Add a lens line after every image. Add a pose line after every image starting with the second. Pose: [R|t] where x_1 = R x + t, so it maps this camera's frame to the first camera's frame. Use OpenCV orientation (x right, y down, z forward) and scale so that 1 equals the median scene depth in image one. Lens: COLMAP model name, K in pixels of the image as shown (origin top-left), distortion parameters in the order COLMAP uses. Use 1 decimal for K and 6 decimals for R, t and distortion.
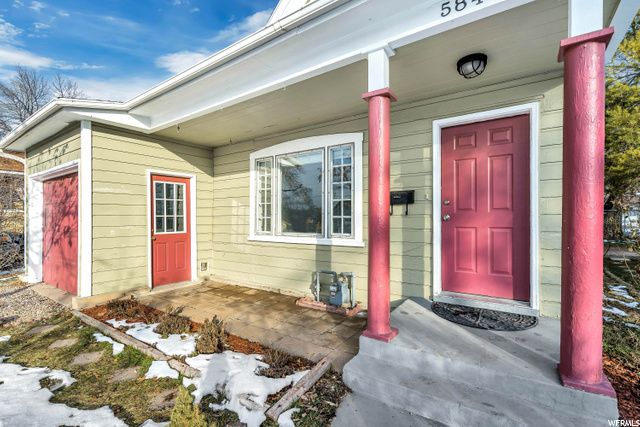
lens RADIAL K [[288.2, 0, 317.9], [0, 288.2, 217.7], [0, 0, 1]] dist [0.002070, 0.000290]
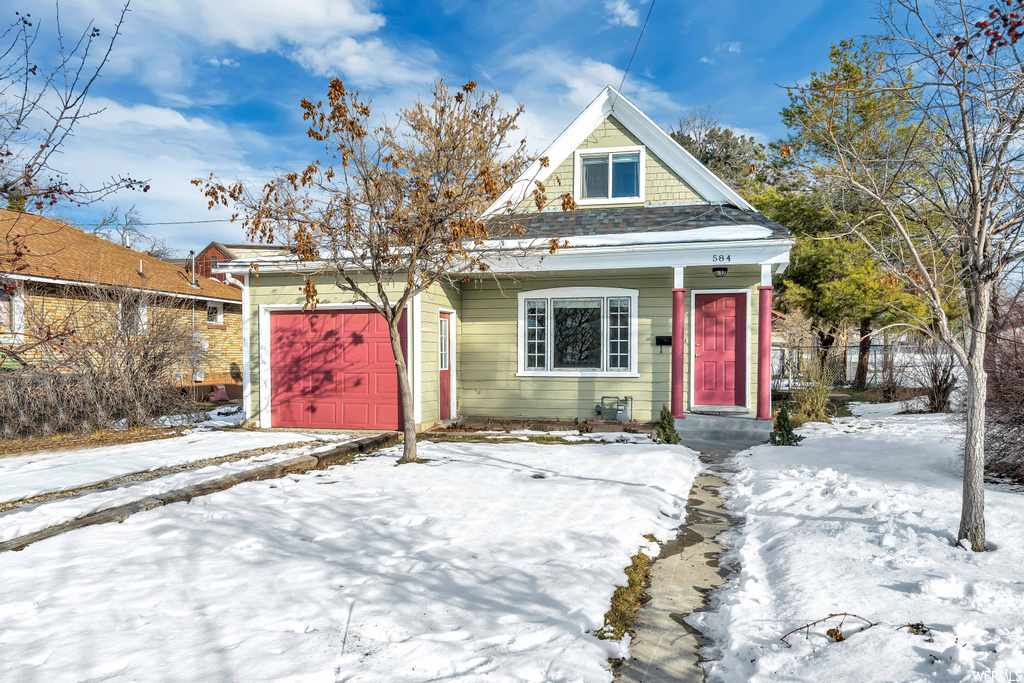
lens RADIAL K [[773.9, 0, 511.3], [0, 773.9, 385.5], [0, 0, 1]] dist [0.004636, 0.001820]
pose [[0.938840, -0.010301, 0.344199, -1.501529], [-0.003154, 0.999253, 0.038508, 0.003371], [-0.344339, -0.037238, 0.938107, -1.981487]]
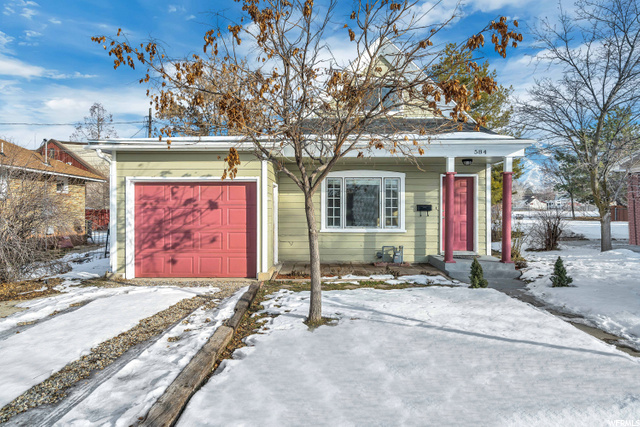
lens RADIAL K [[392.7, 0, 320.0], [0, 392.7, 213.5], [0, 0, 1]] dist [0.029609, -0.001093]
pose [[0.826233, 0.003385, 0.563318, -1.686478], [-0.005149, 0.999986, 0.001543, -0.026388], [-0.563305, -0.004175, 0.826239, -0.800558]]
